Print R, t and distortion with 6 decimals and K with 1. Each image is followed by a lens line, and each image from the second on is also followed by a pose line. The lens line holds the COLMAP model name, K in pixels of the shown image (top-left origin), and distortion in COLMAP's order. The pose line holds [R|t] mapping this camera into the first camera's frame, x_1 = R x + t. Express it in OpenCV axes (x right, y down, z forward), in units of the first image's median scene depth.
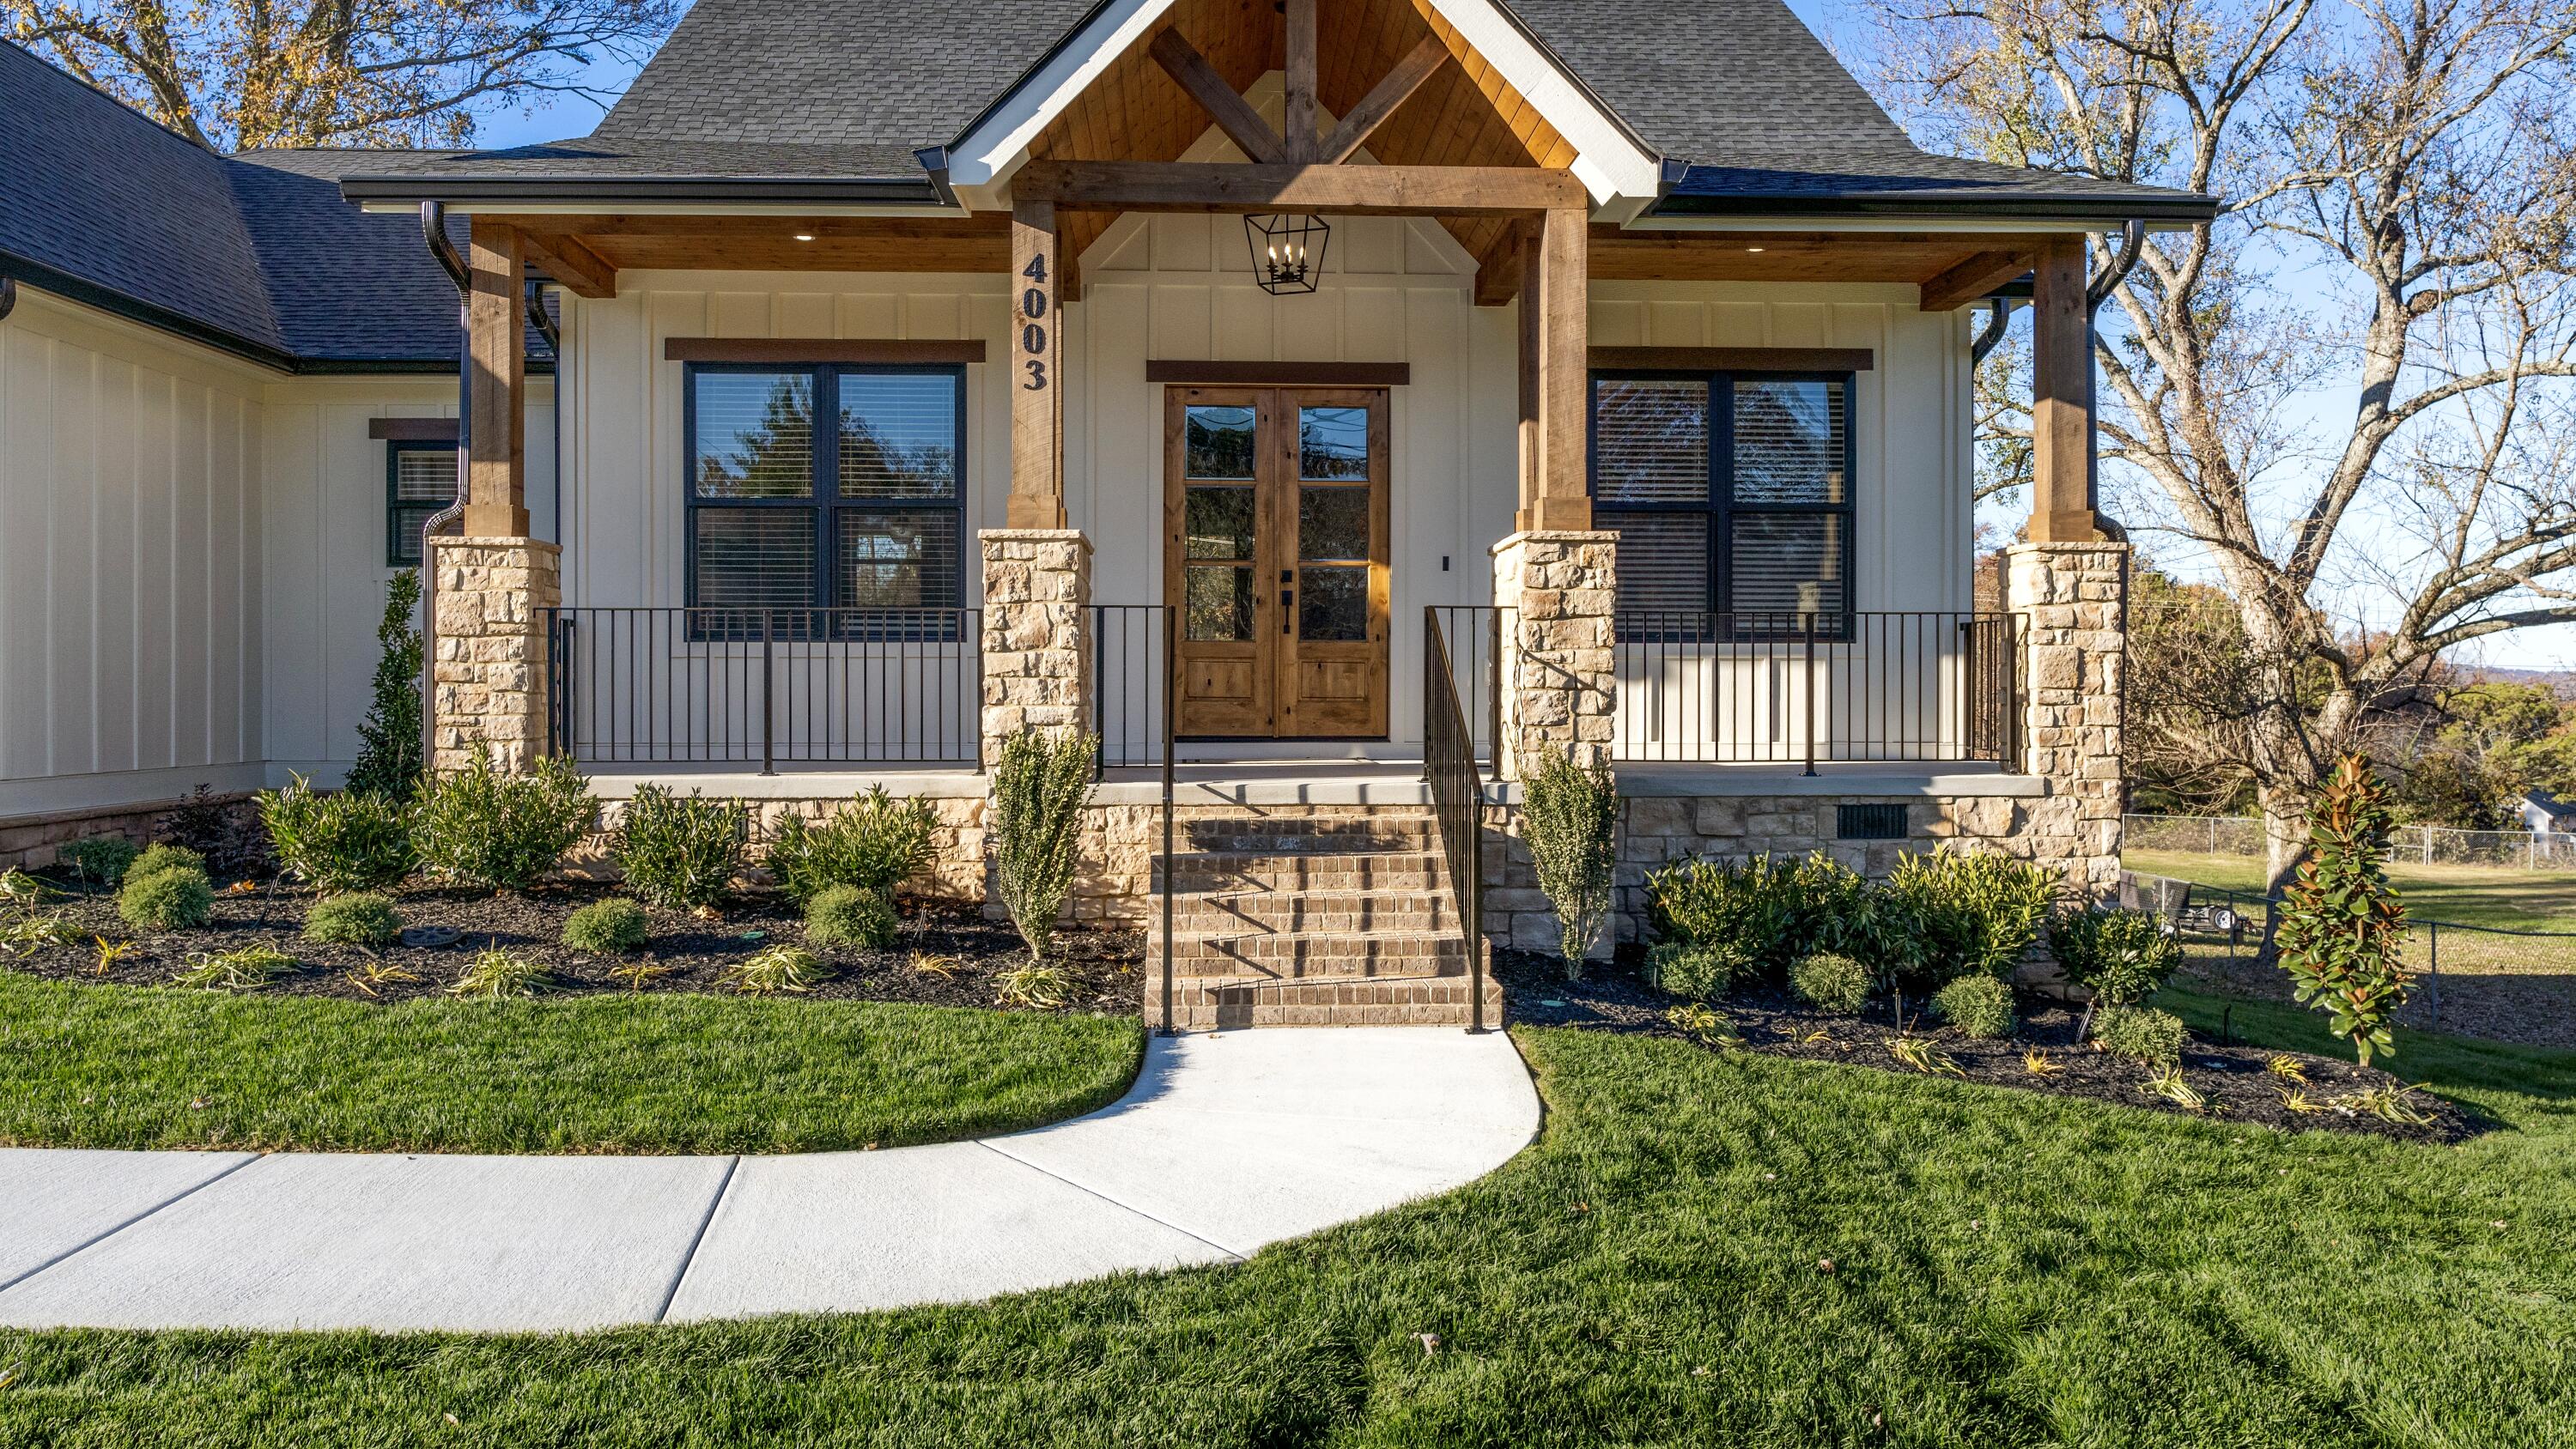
lens RADIAL K [[1797.0, 0, 1272.4], [0, 1797.0, 691.2], [0, 0, 1]] dist [-0.002170, 0.002345]
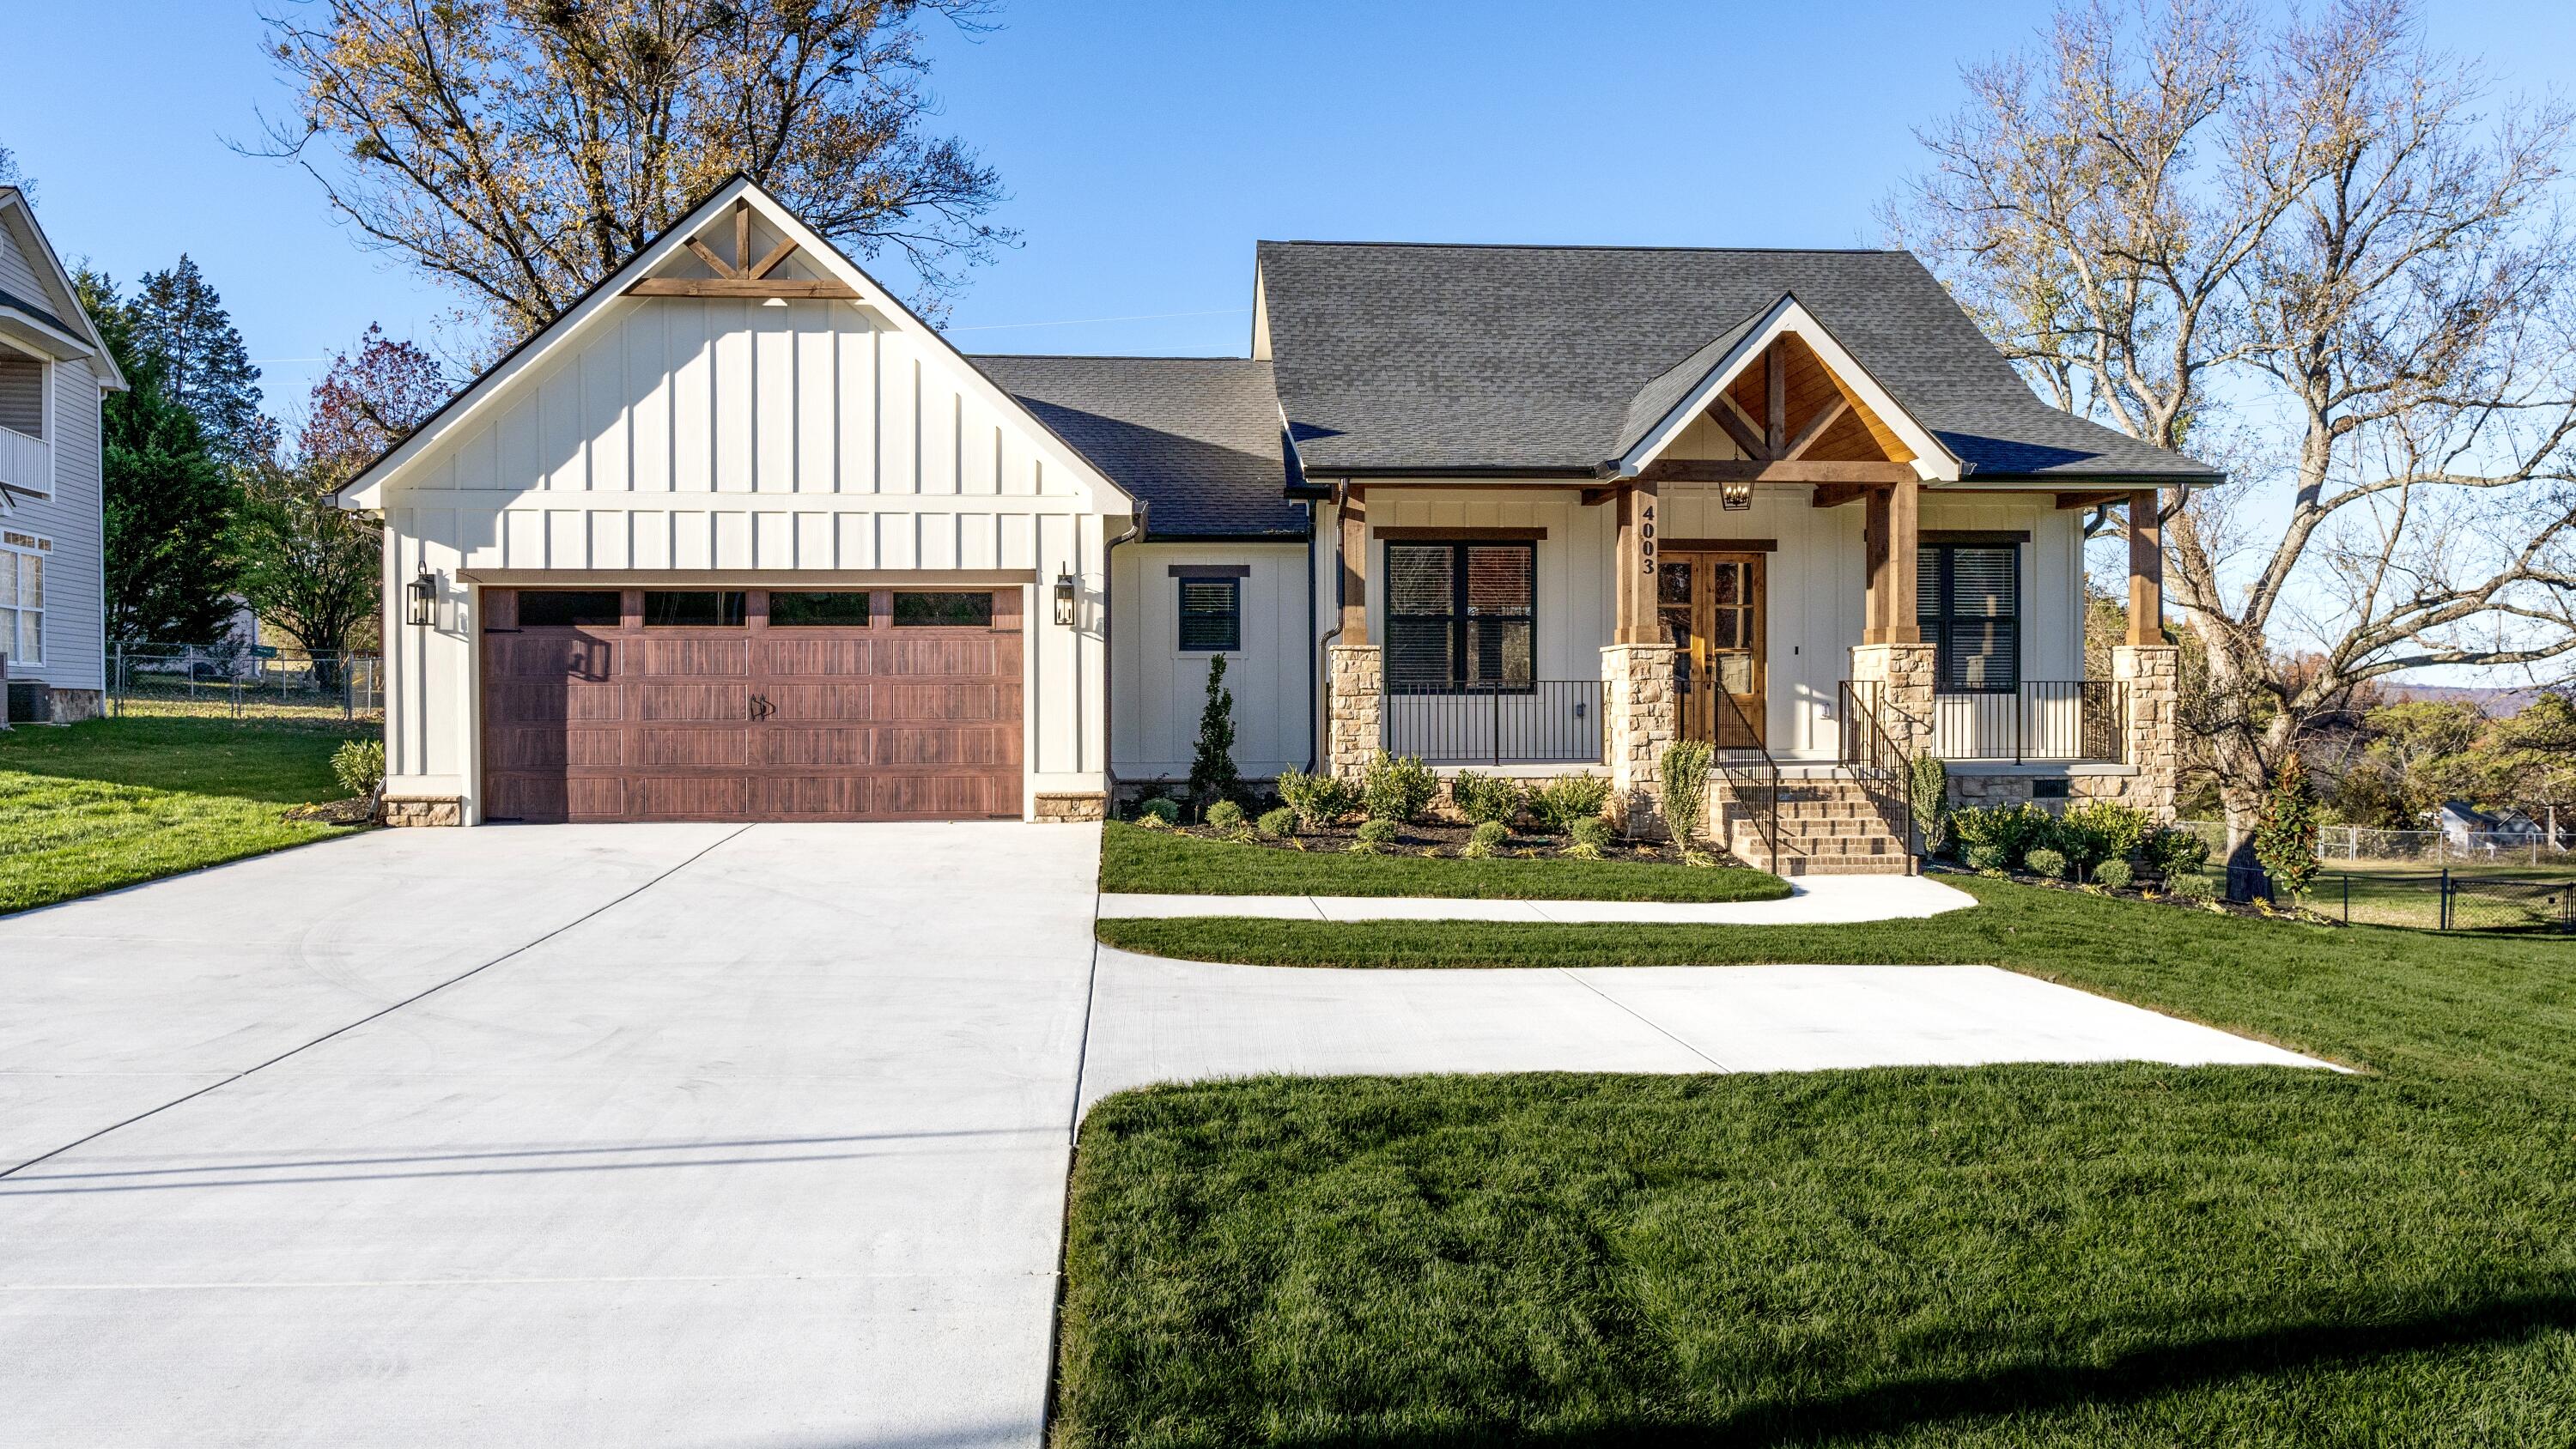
lens RADIAL K [[1771.4, 0, 1288.0], [0, 1771.4, 724.5], [0, 0, 1]] dist [0.002347, 0.000884]
pose [[0.999611, -0.002452, 0.027791, -0.460775], [0.002233, 0.999966, 0.007889, -0.011937], [-0.027809, -0.007824, 0.999583, -0.759404]]
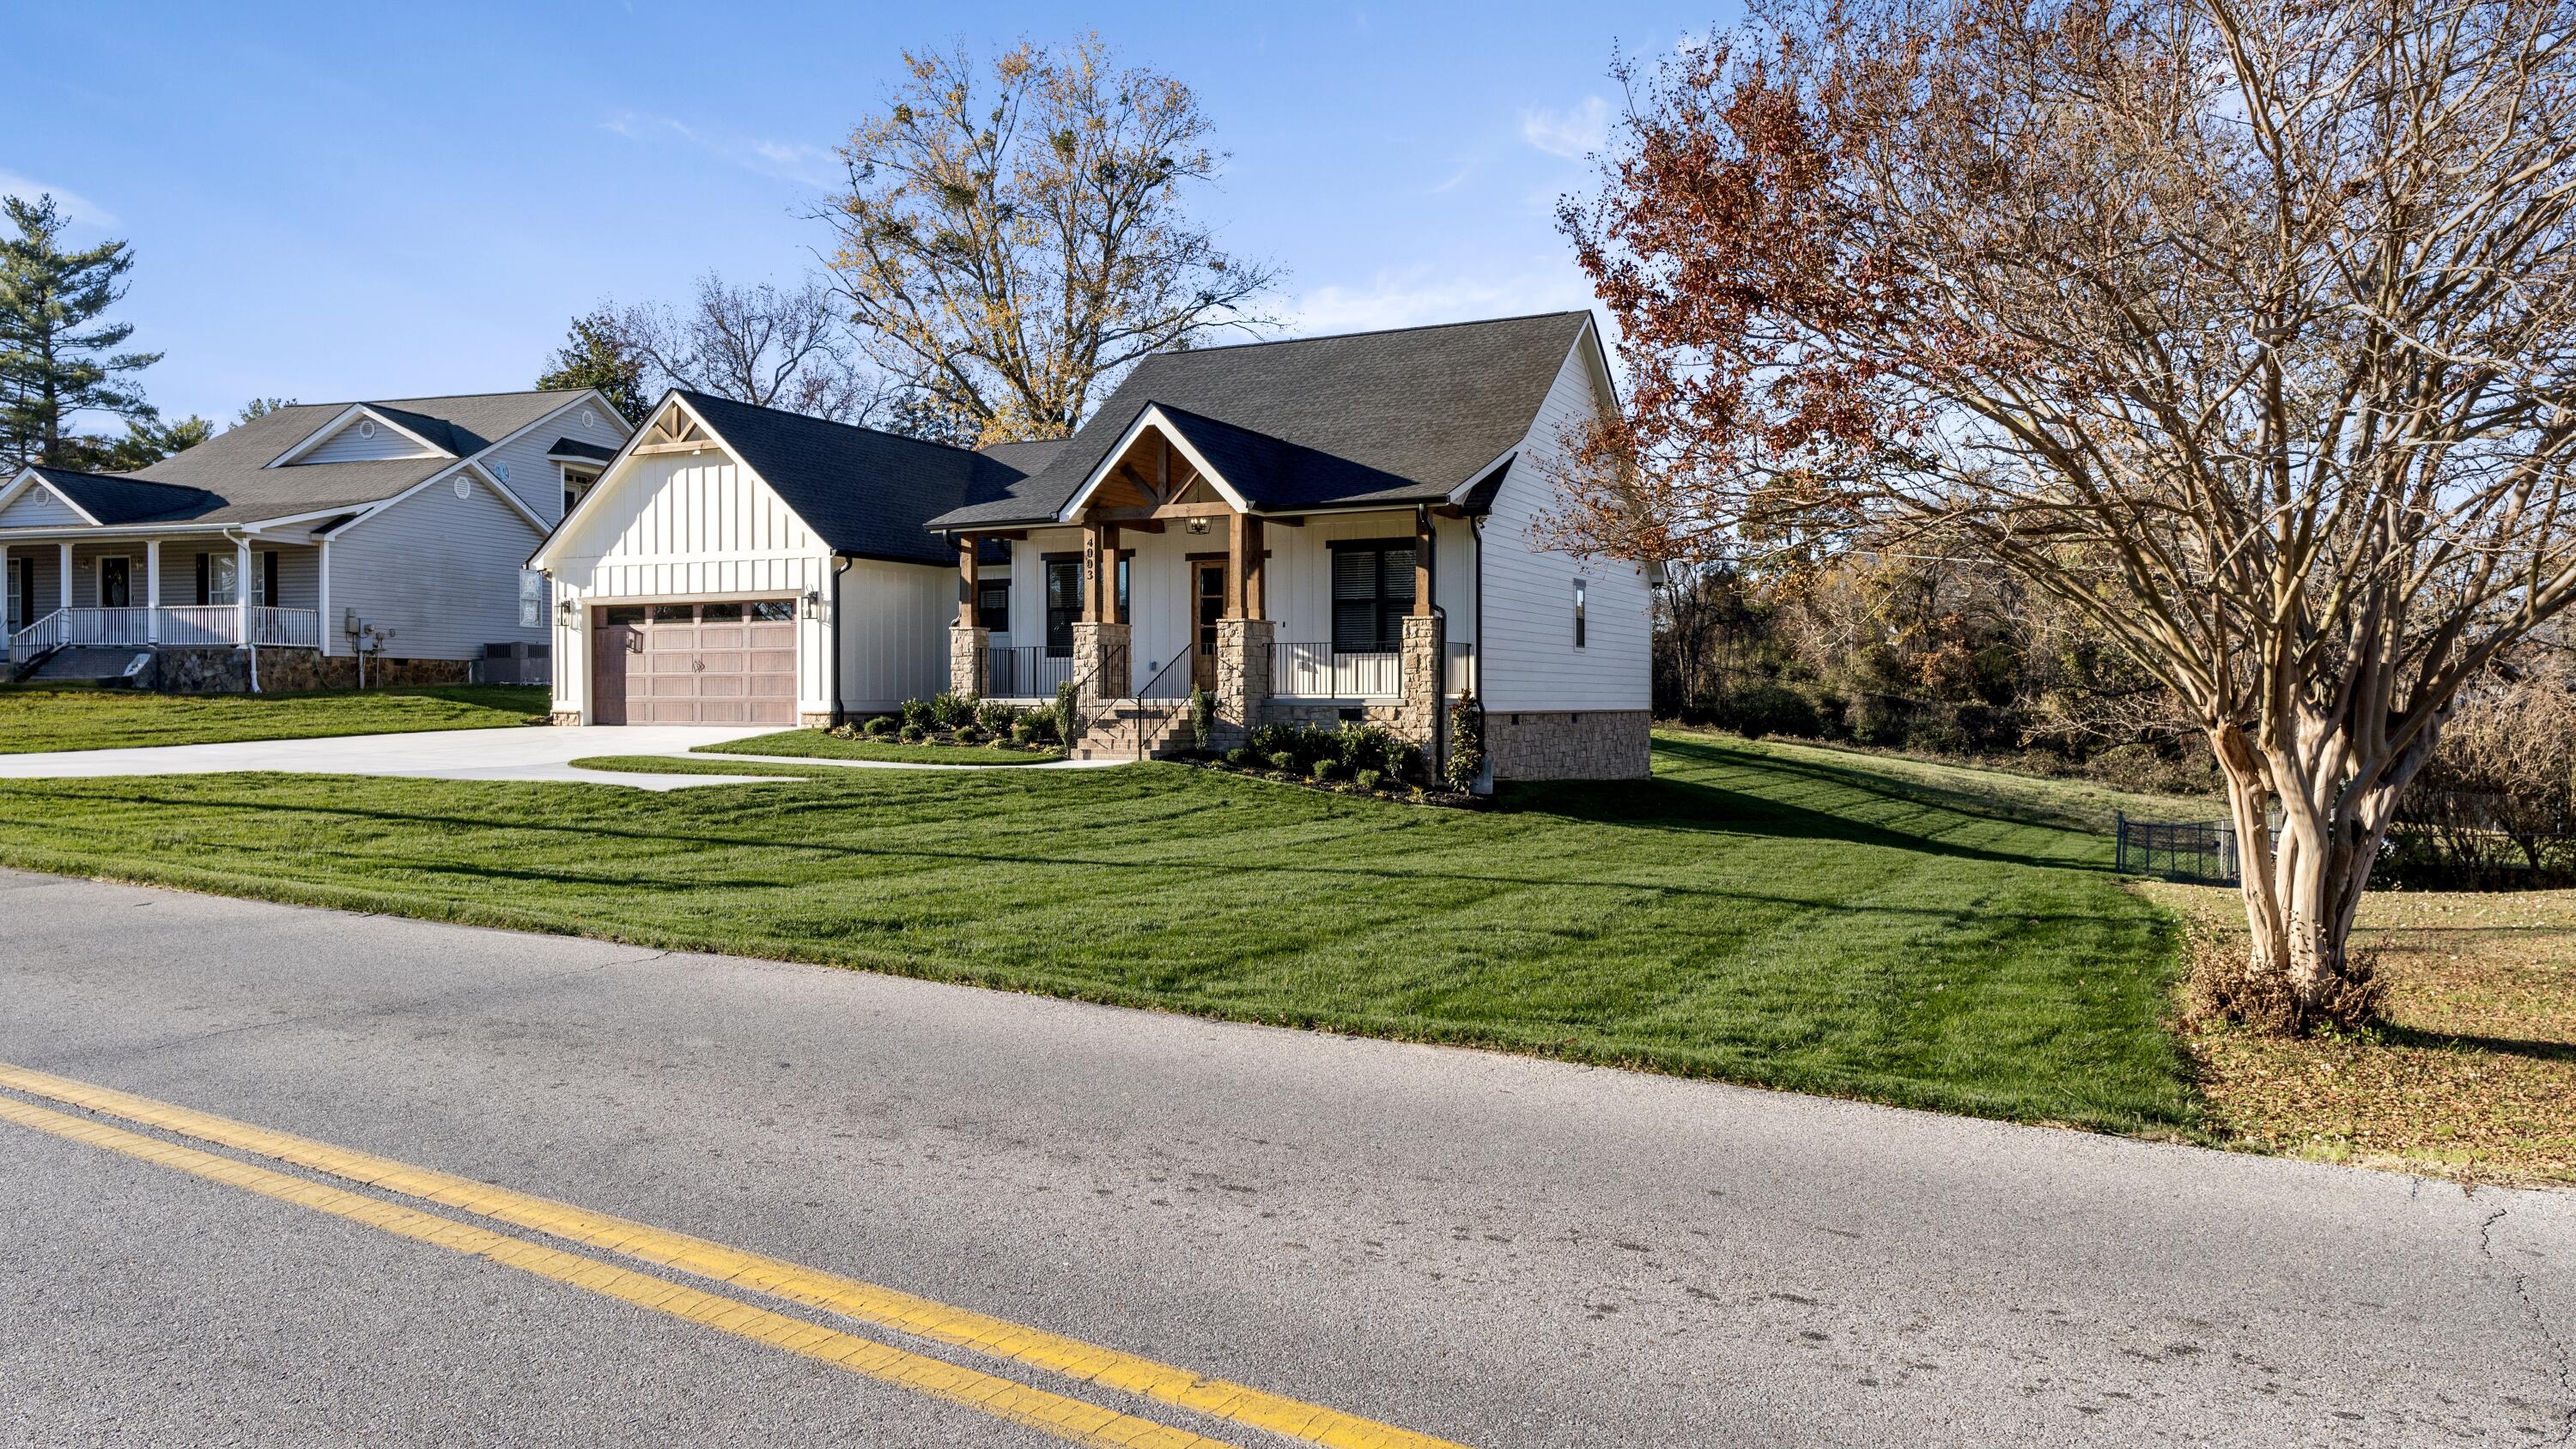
lens RADIAL K [[1771.4, 0, 1288.0], [0, 1771.4, 724.5], [0, 0, 1]] dist [0.002347, 0.000884]
pose [[0.877212, 0.005931, -0.480066, 1.352531], [0.000157, 0.999920, 0.012640, 0.043627], [0.480103, -0.011163, 0.877141, -1.294136]]
